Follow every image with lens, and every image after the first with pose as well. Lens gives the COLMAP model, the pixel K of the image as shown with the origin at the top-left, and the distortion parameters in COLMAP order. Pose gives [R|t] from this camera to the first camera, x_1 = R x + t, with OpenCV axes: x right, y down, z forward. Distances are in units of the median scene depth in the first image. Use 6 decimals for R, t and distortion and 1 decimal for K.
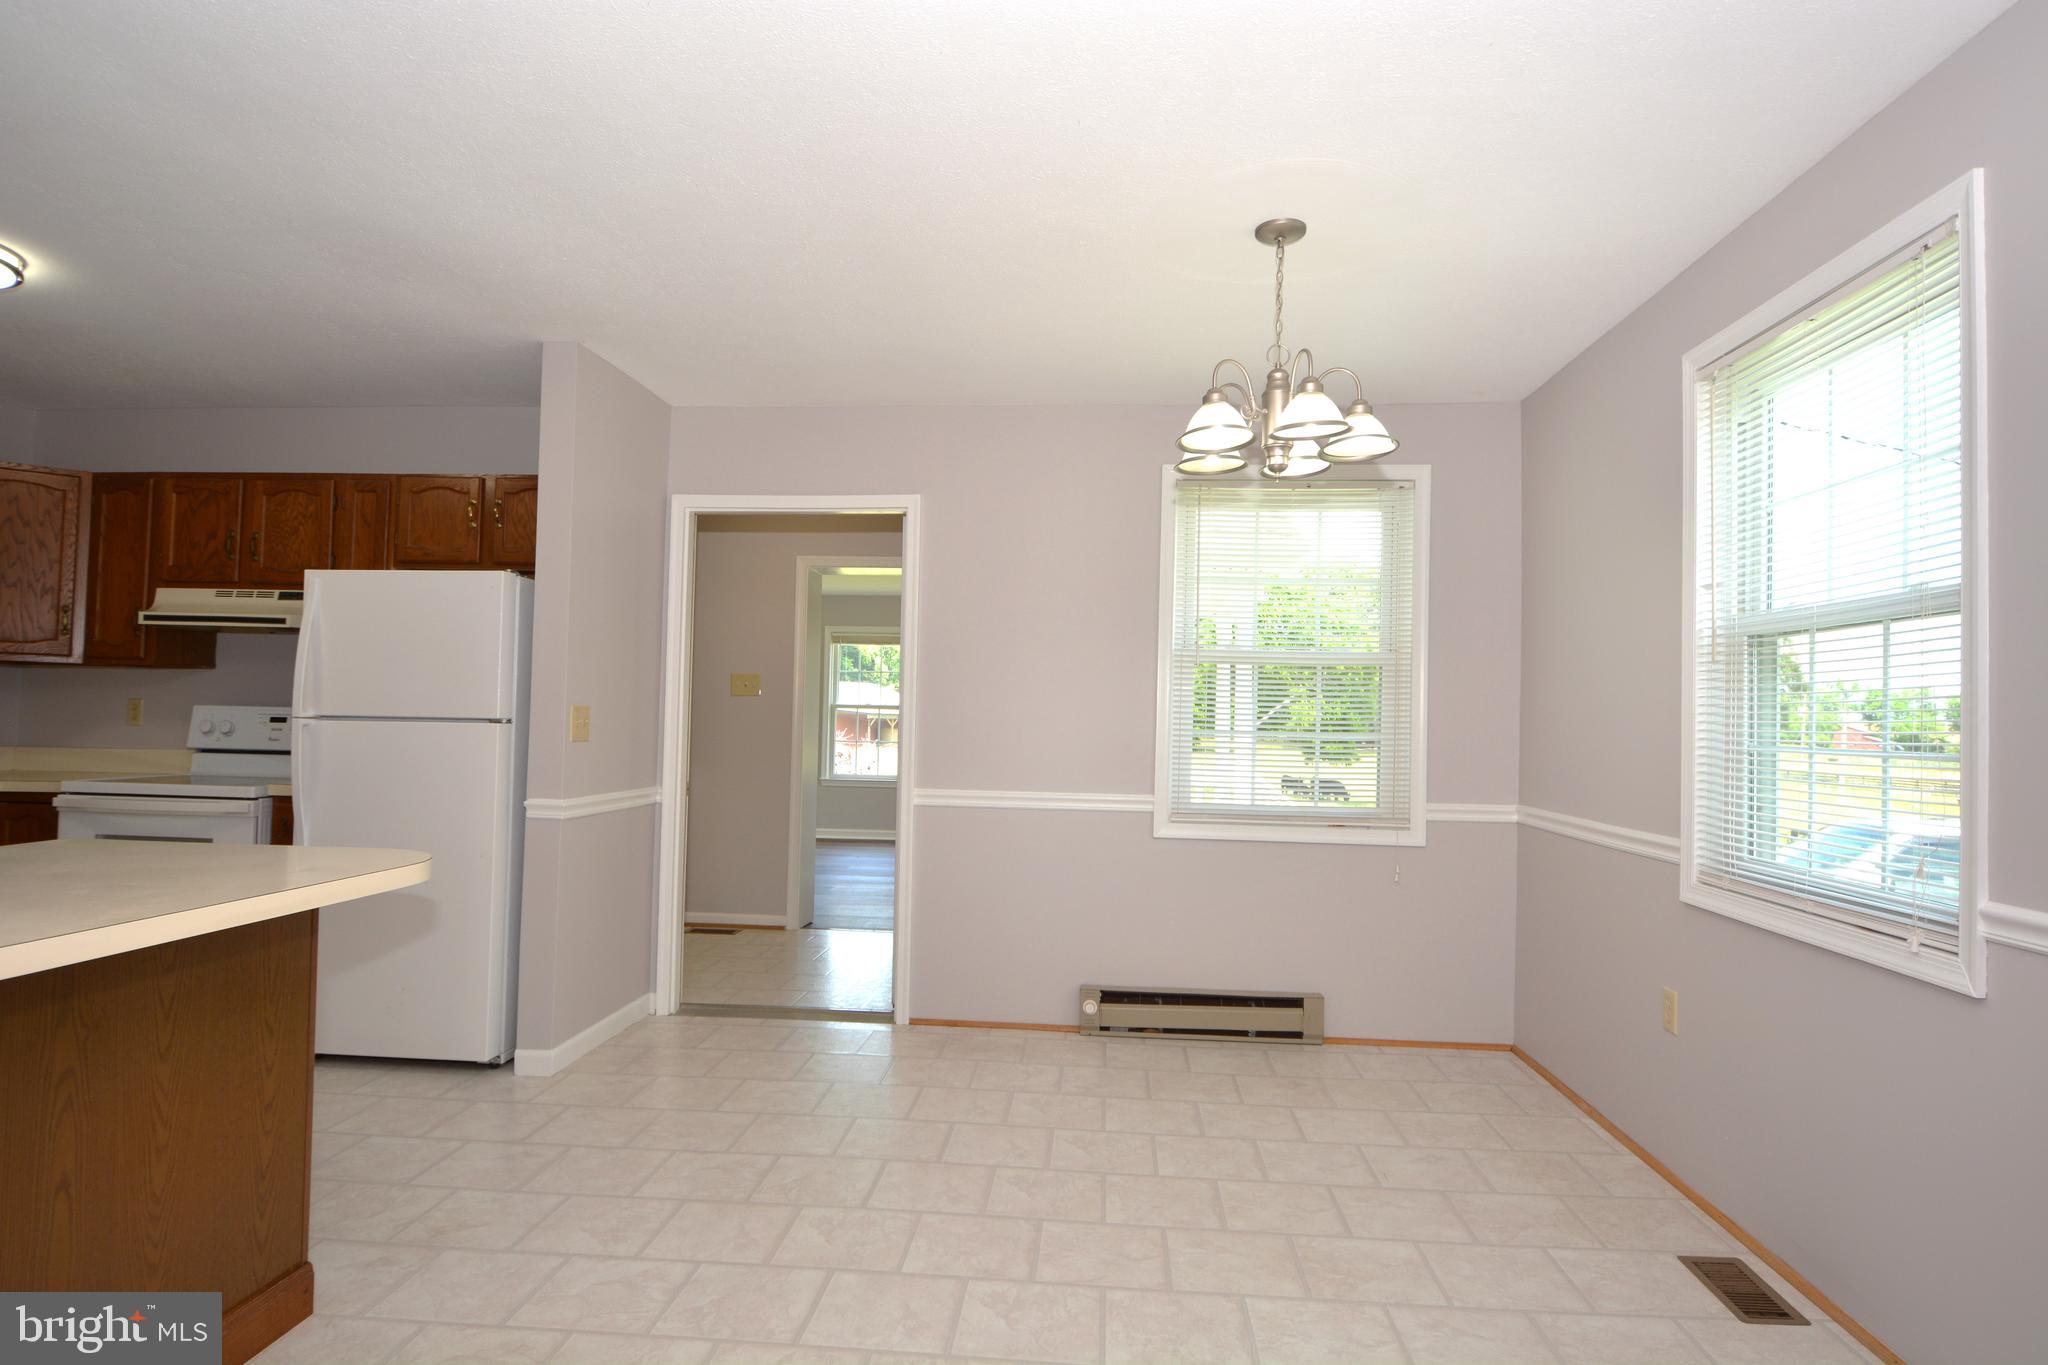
lens RADIAL K [[1113.2, 0, 1029.6], [0, 1113.2, 683.1], [0, 0, 1]] dist [0.003219, -0.003971]
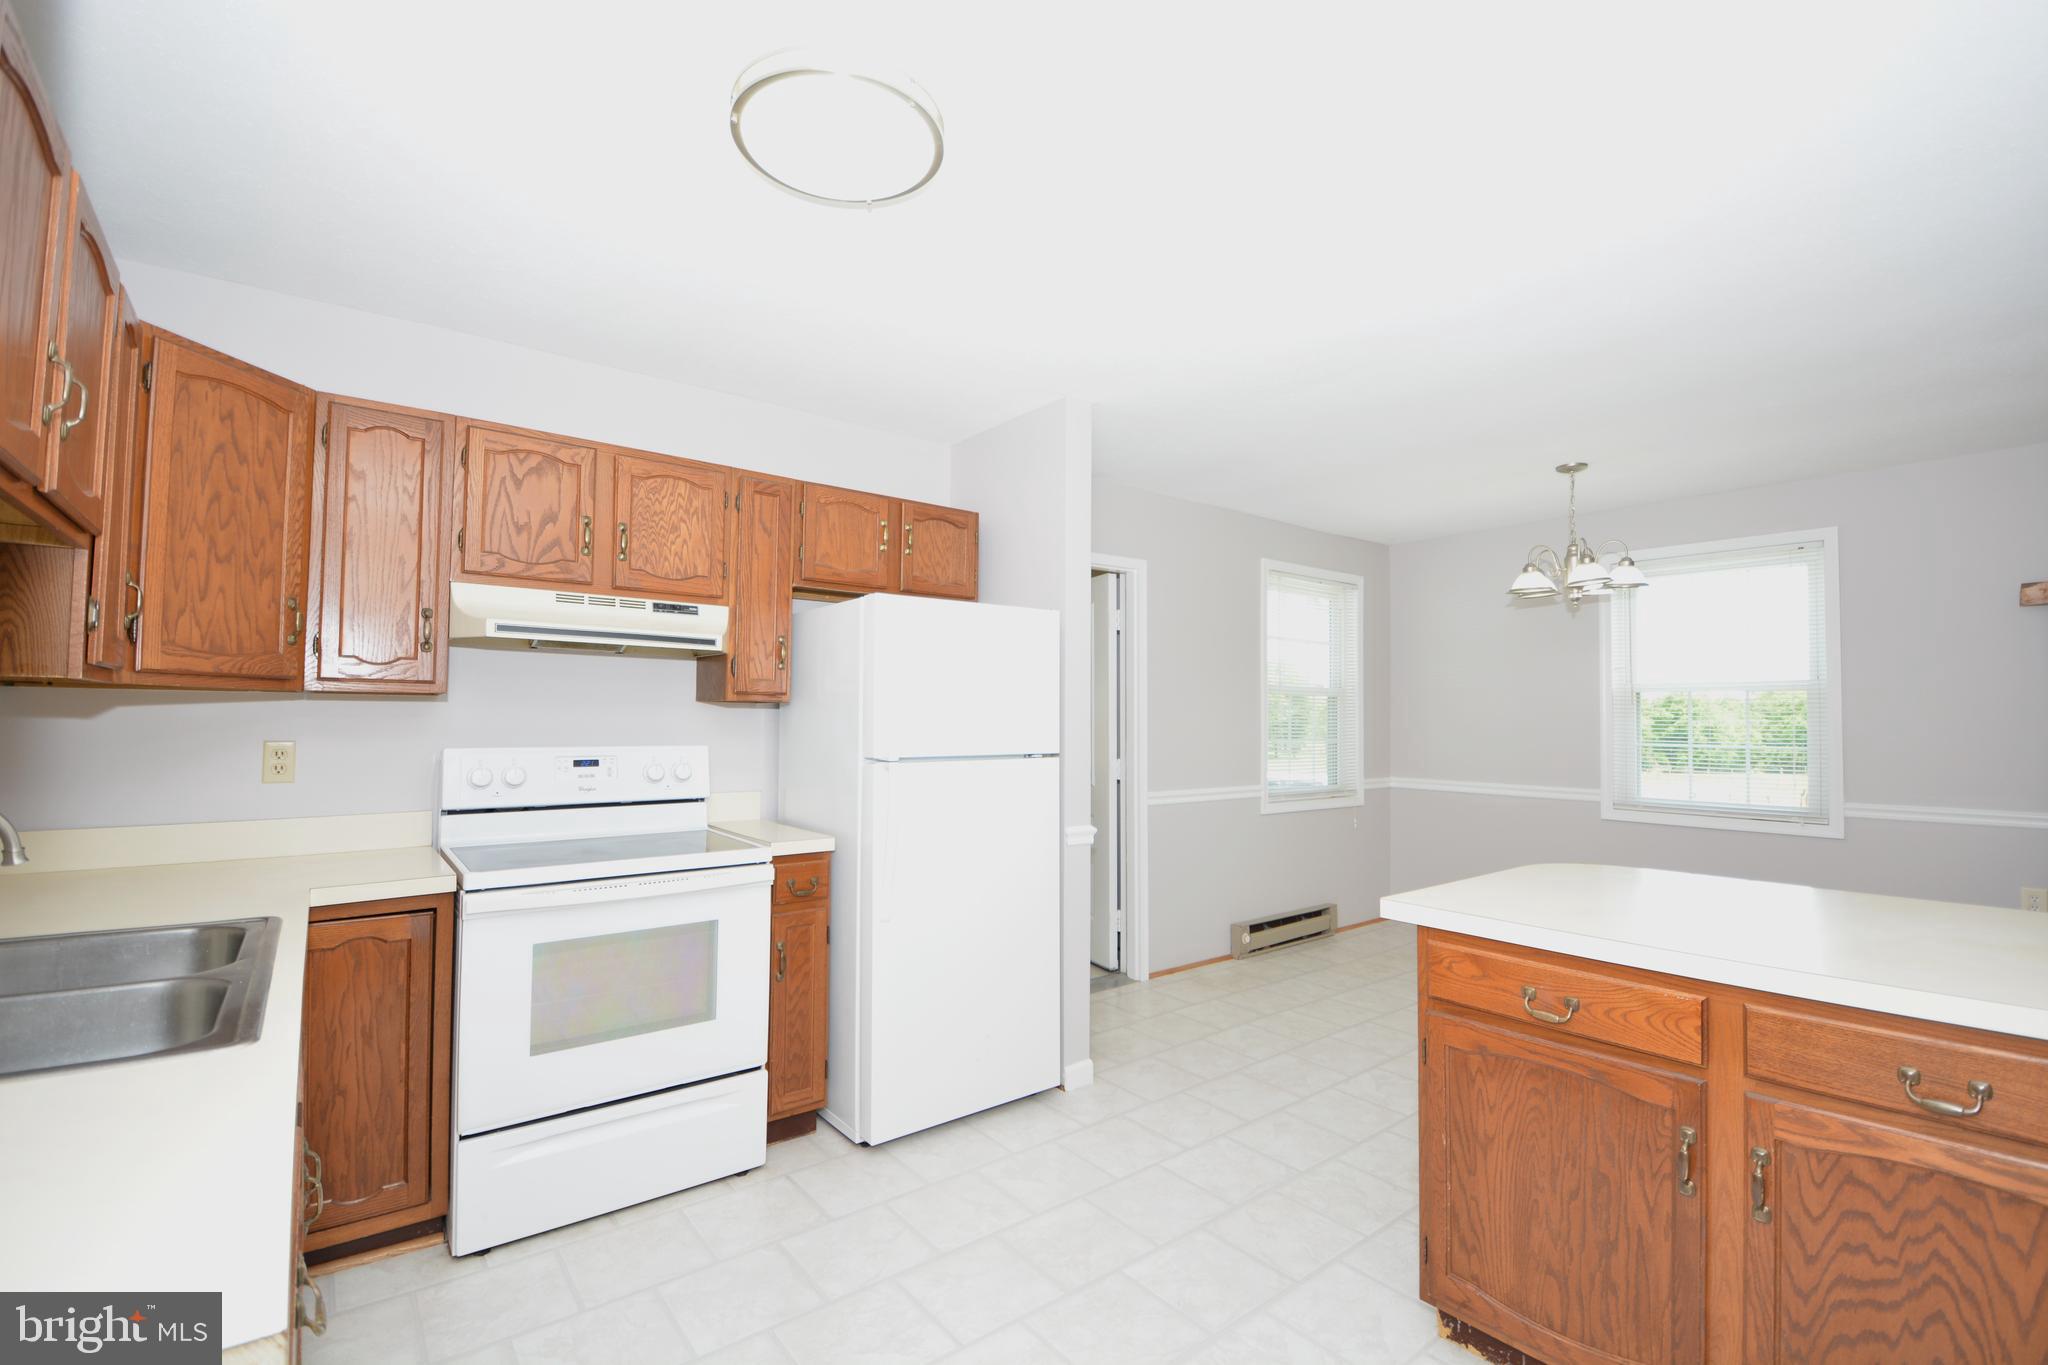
lens RADIAL K [[895.2, 0, 1027.8], [0, 895.2, 687.0], [0, 0, 1]] dist [-0.002050, -0.011318]
pose [[0.729219, 0.009873, 0.684210, -0.925176], [-0.013308, 0.999911, -0.000245, -0.025216], [-0.684151, -0.008927, 0.729285, 0.357066]]
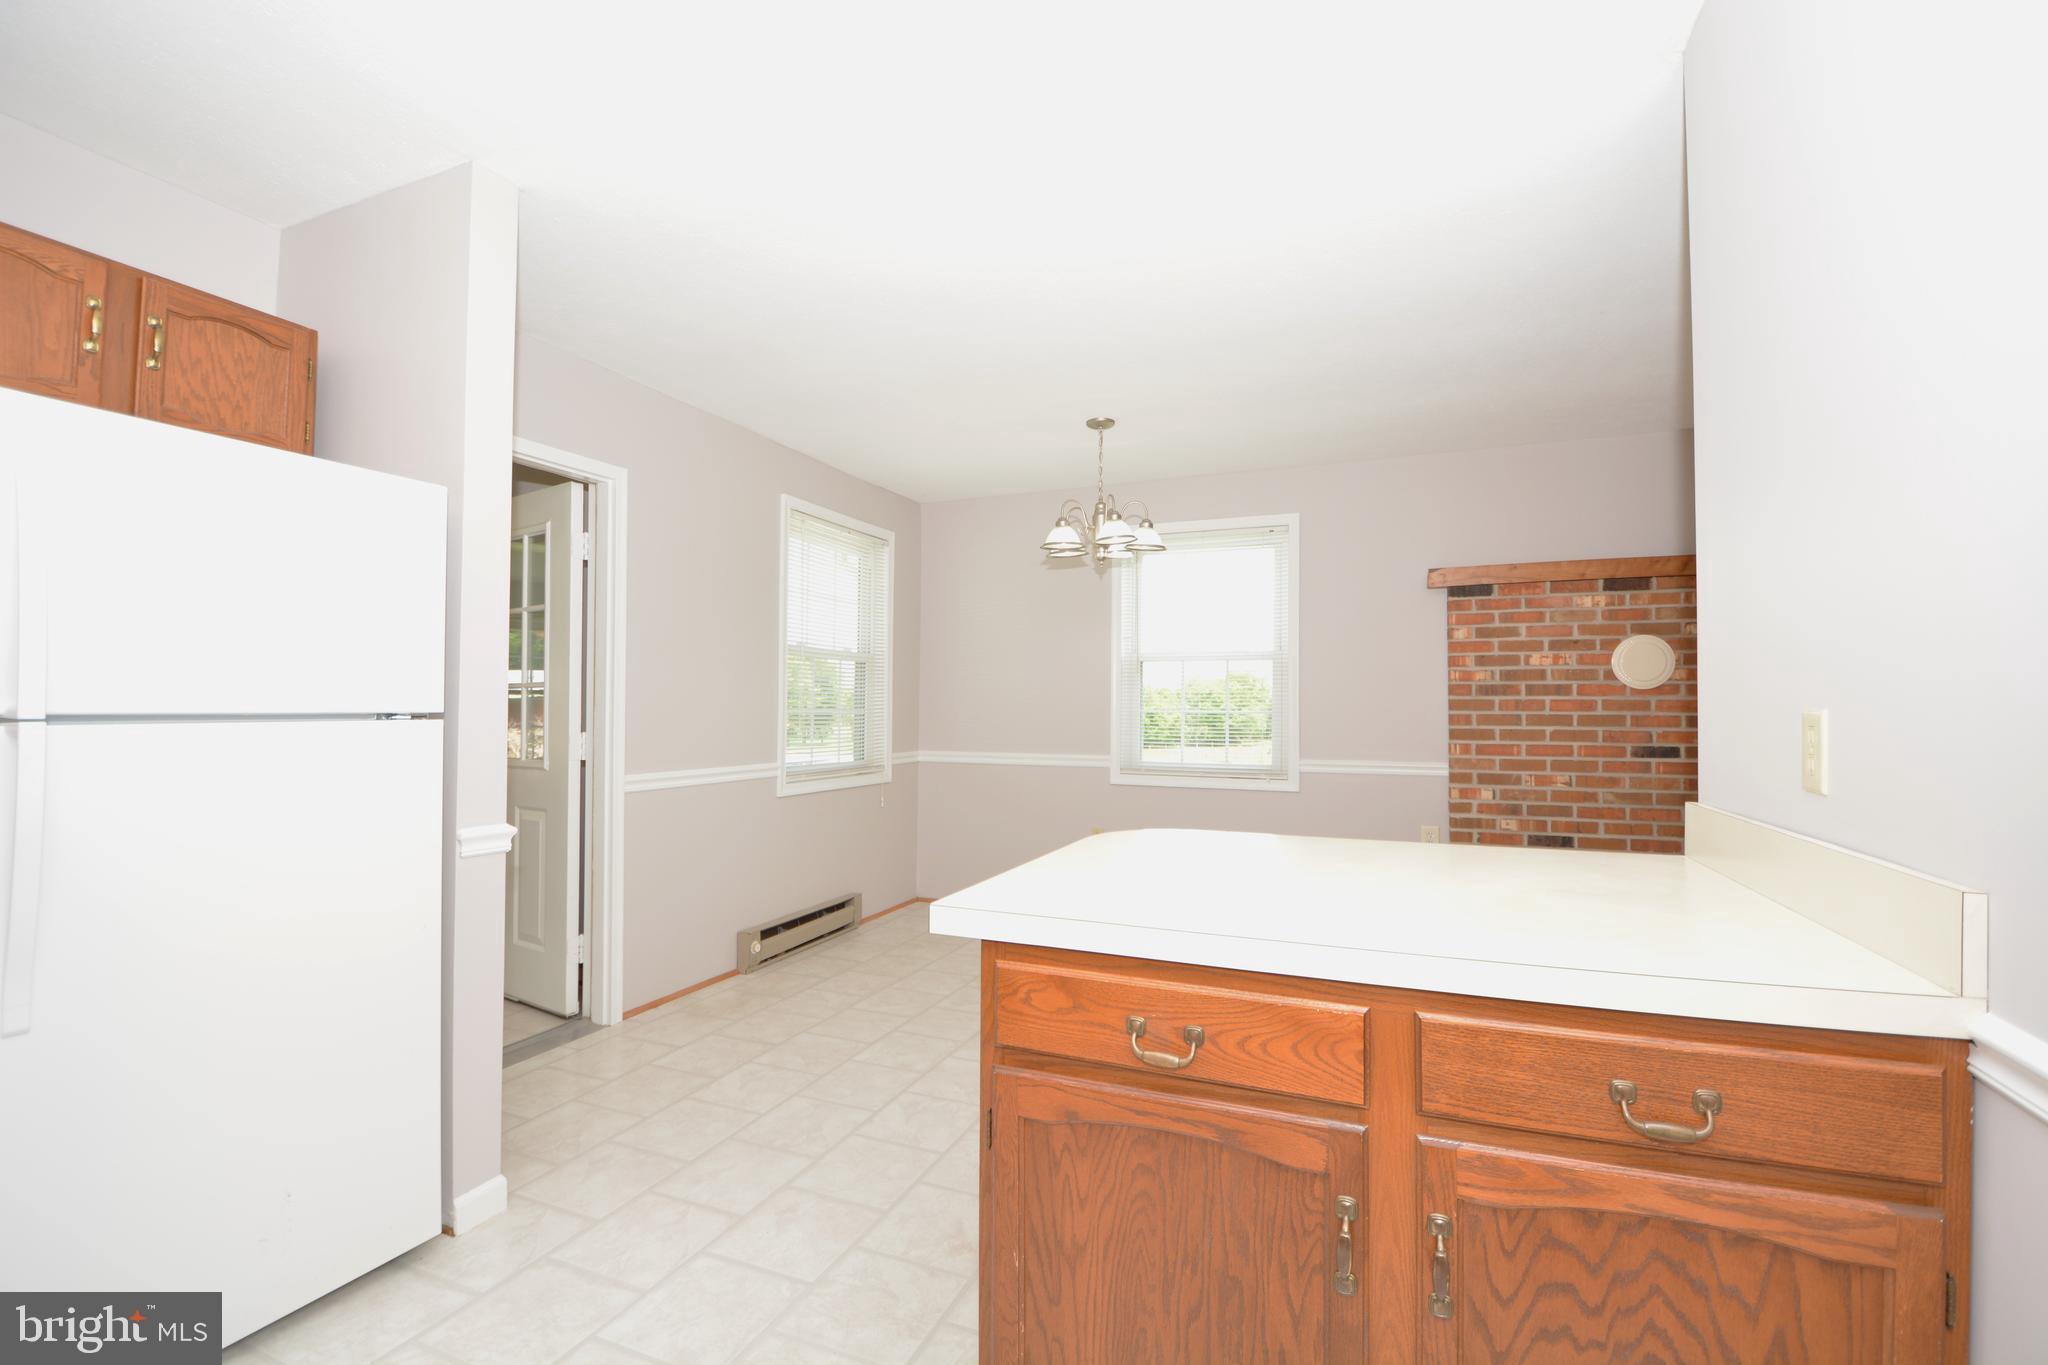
lens RADIAL K [[895.2, 0, 1031.8], [0, 895.2, 680.2], [0, 0, 1]] dist [-0.002050, -0.011318]
pose [[0.294327, 0.011217, 0.955639, -0.759149], [-0.026595, 0.999640, -0.003542, 0.004870], [-0.955335, -0.024373, 0.294520, 0.445544]]
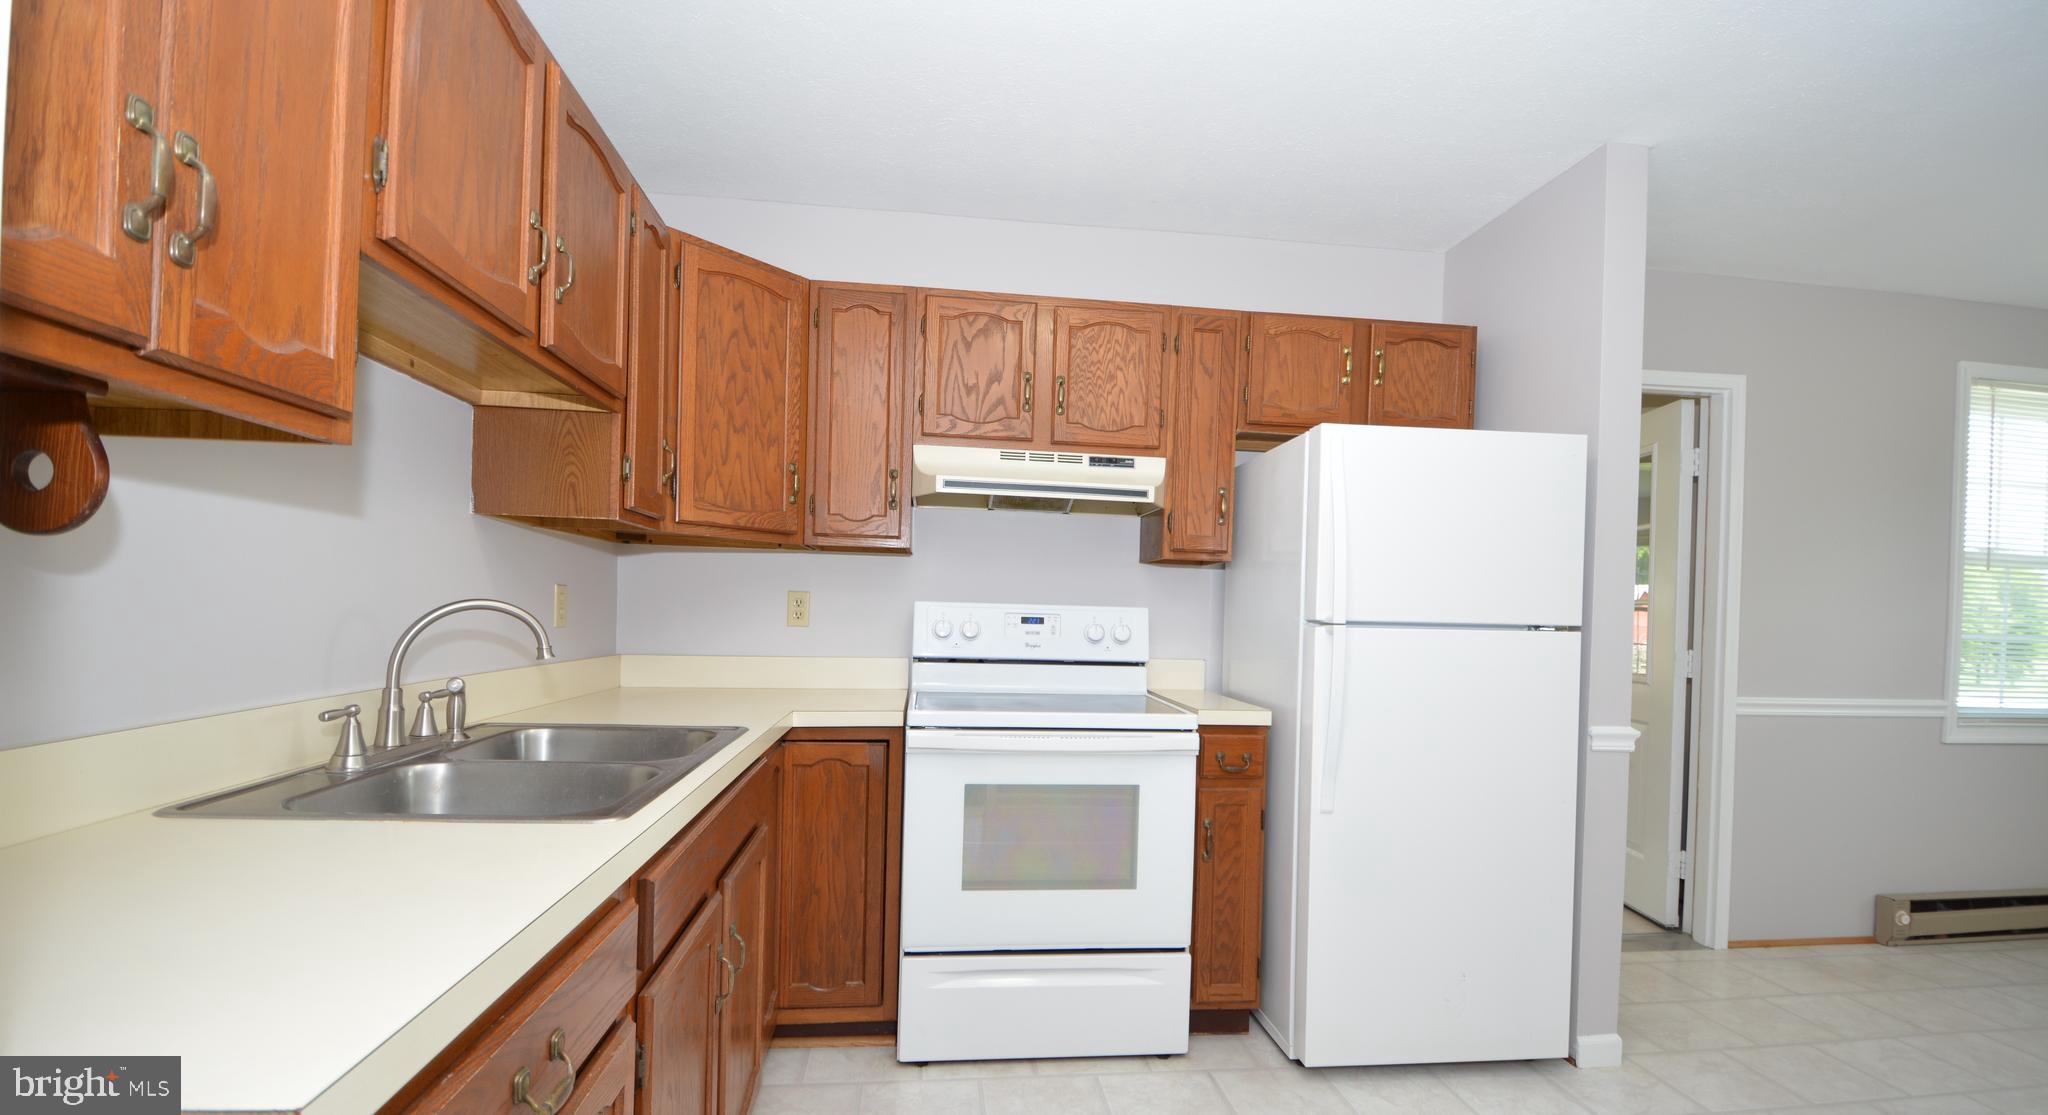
lens RADIAL K [[900.3, 0, 1019.7], [0, 900.3, 620.5], [0, 0, 1]] dist [-0.004327, -0.012637]
pose [[0.981397, 0.003647, 0.191956, -0.850742], [-0.013270, 0.998717, 0.048870, 0.002163], [-0.191531, -0.050508, 0.980186, 0.397987]]
